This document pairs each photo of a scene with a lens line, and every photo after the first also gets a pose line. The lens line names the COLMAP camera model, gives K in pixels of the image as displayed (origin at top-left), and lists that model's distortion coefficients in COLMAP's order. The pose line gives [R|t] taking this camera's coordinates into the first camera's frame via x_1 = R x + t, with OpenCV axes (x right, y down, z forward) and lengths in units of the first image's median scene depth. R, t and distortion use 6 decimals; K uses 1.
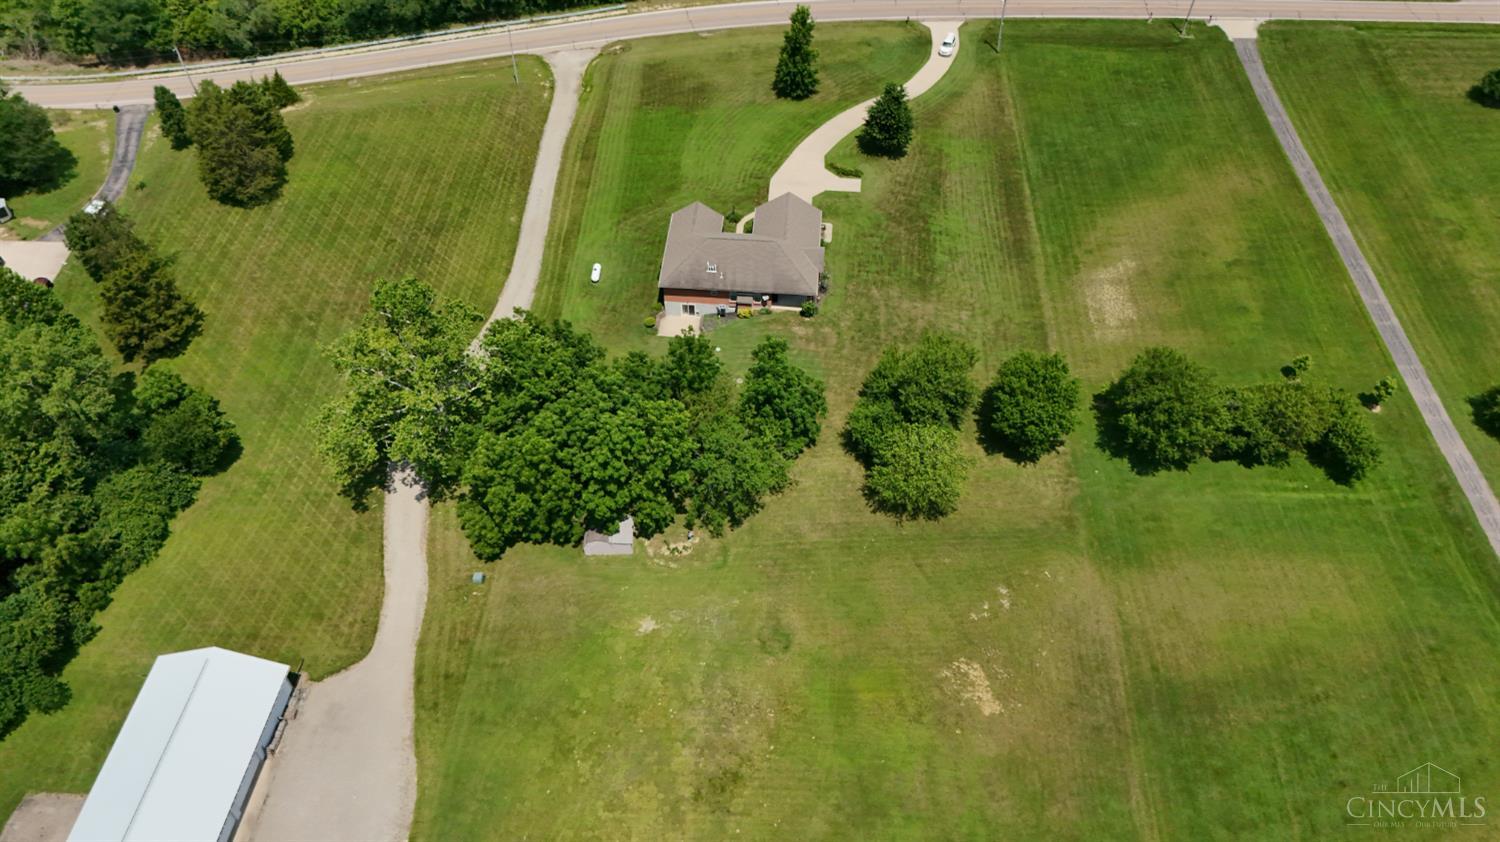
lens RADIAL K [[1087.2, 0, 750.0], [0, 1087.2, 421.0], [0, 0, 1]] dist [-0.003732, -0.003689]
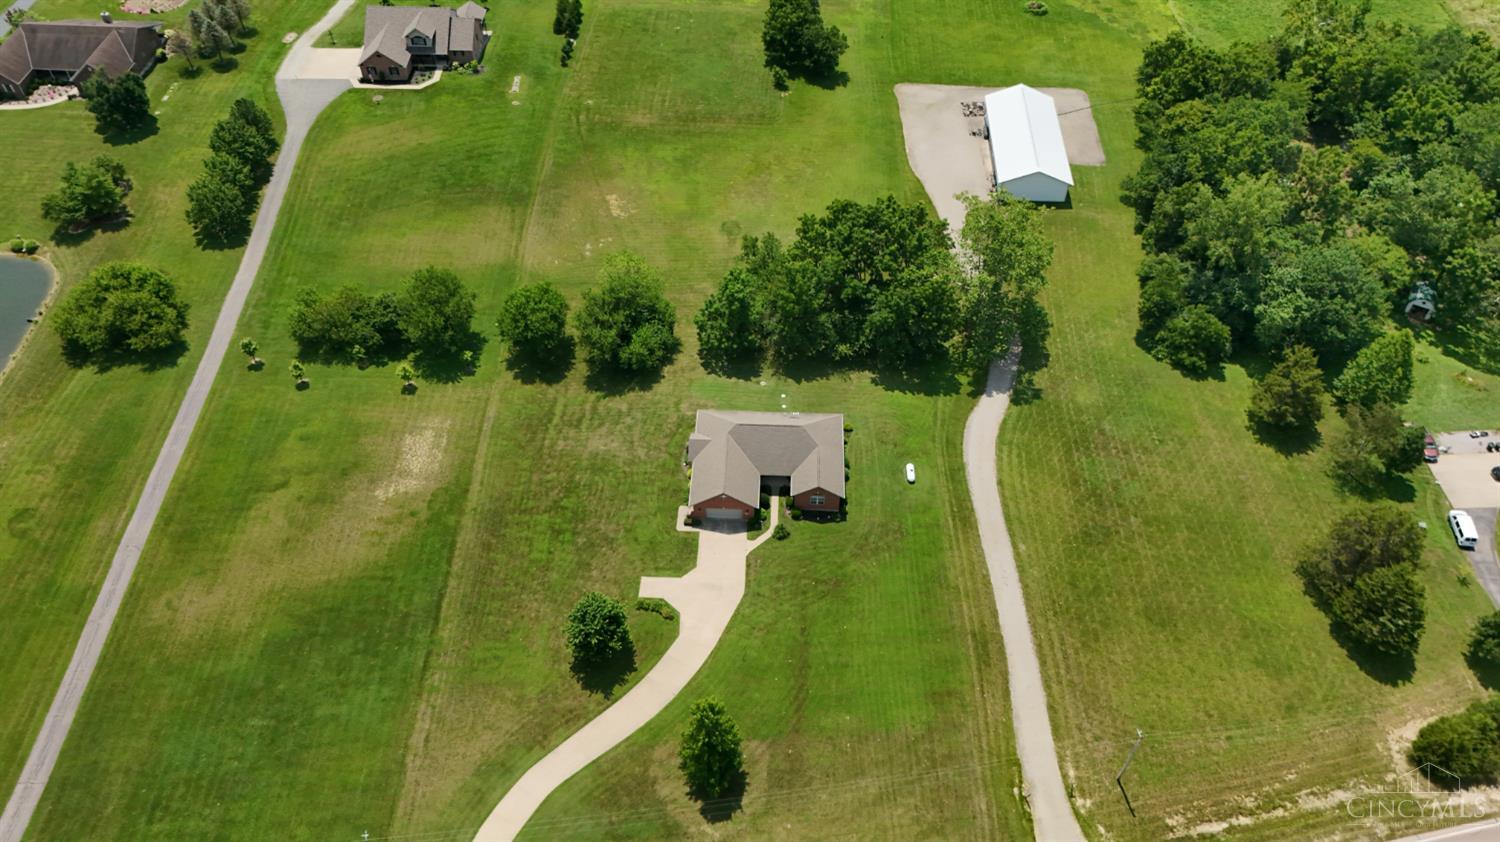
lens RADIAL K [[1087.2, 0, 750.0], [0, 1087.2, 421.0], [0, 0, 1]] dist [-0.003732, -0.003689]
pose [[-0.999128, 0.025320, -0.033186, 0.041478], [-0.036144, -0.127057, 0.991237, -1.108661], [0.020882, 0.991572, 0.127861, 0.793271]]
